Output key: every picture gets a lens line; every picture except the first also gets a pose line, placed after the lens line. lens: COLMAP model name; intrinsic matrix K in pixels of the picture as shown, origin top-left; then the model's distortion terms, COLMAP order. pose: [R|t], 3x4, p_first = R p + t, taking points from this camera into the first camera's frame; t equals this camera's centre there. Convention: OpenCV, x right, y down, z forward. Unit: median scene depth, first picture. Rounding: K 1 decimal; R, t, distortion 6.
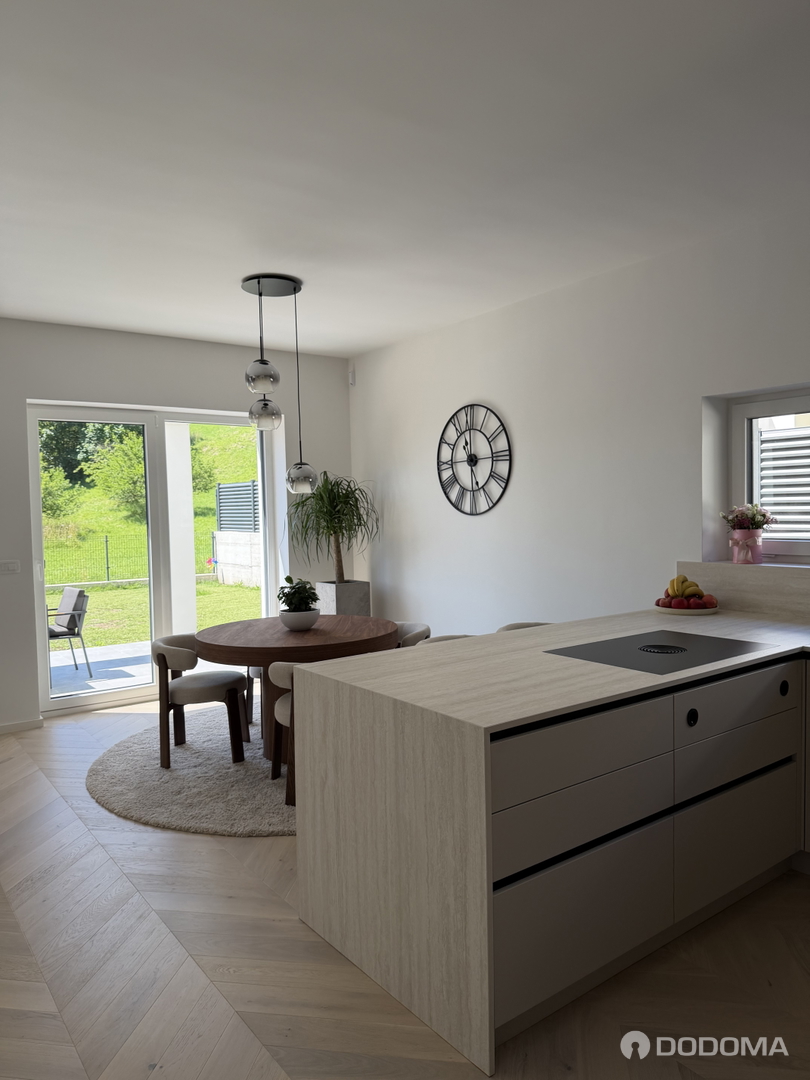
lens RADIAL K [[753.1, 0, 405.0], [0, 753.1, 540.0], [0, 0, 1]] dist [0.116697, -0.184736]
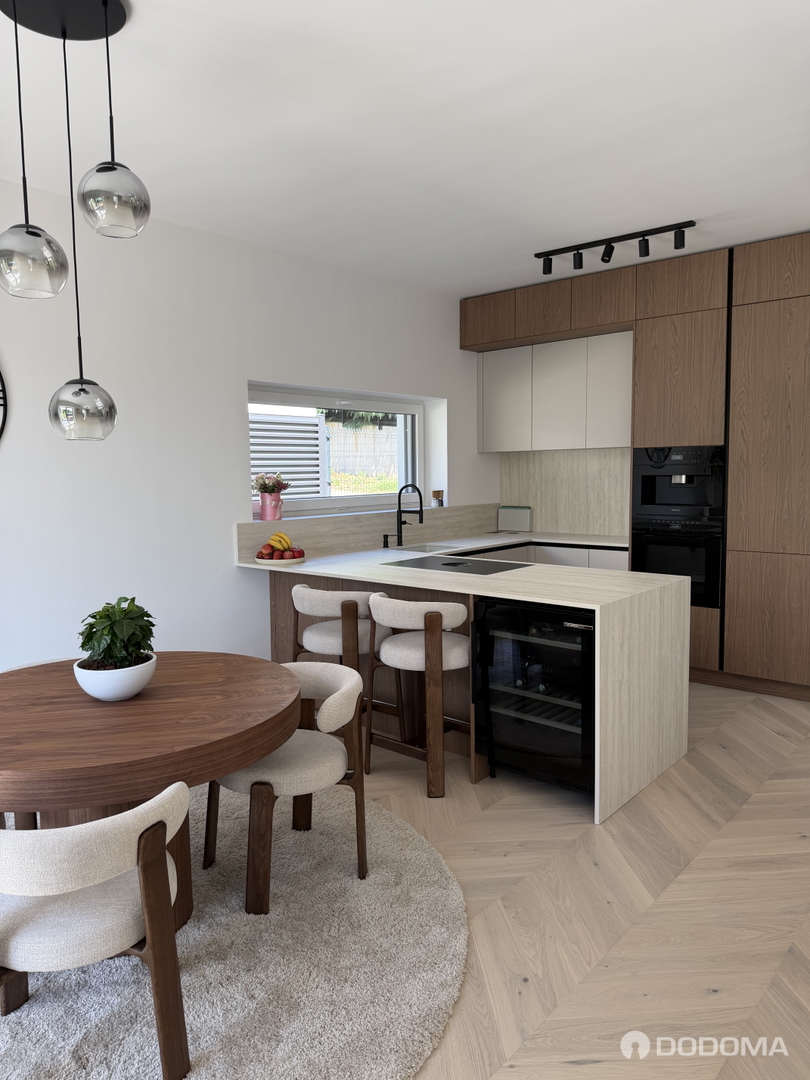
lens RADIAL K [[753.1, 0, 405.0], [0, 753.1, 540.0], [0, 0, 1]] dist [0.116697, -0.184736]
pose [[-0.226228, -0.069231, 0.971611, -0.601188], [0.059665, 0.994613, 0.084763, -0.021608], [-0.972245, 0.077146, -0.220879, 0.784314]]
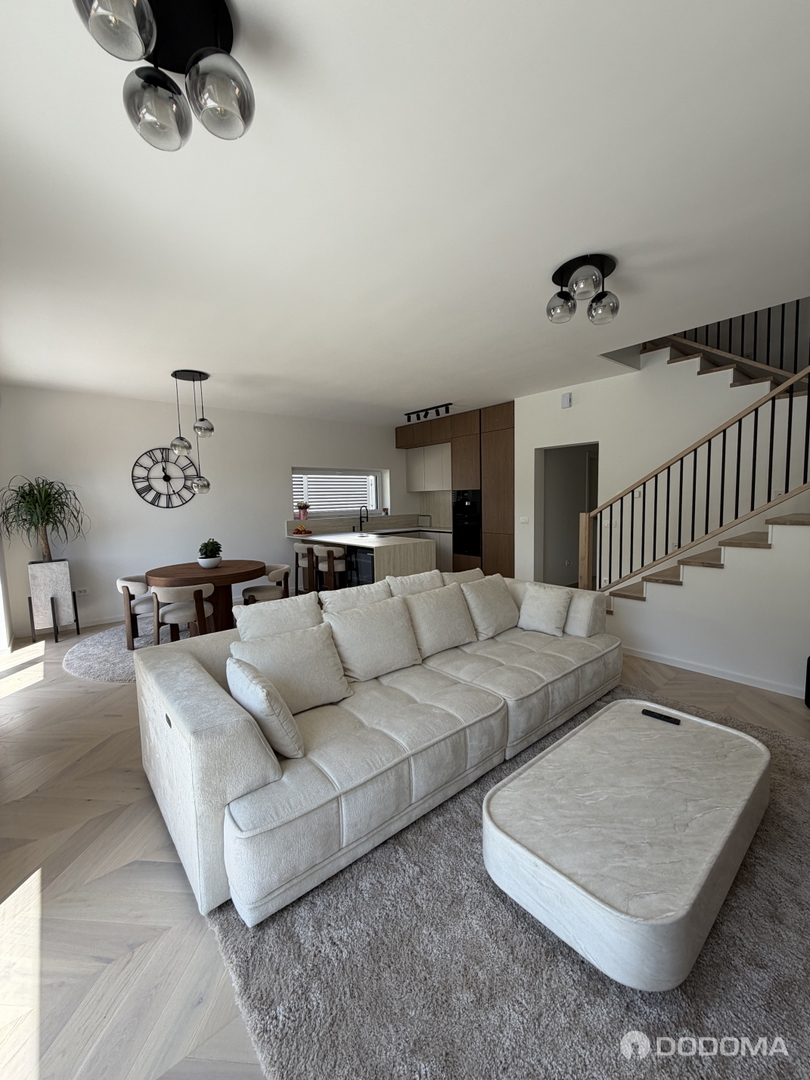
lens RADIAL K [[429.3, 0, 405.0], [0, 429.3, 540.0], [0, 0, 1]] dist [0.001596, 0.000128]
pose [[-0.061538, -0.074917, 0.995289, -1.032581], [0.063741, 0.994849, 0.078825, -0.000675], [-0.996067, 0.068291, -0.056446, 0.500725]]
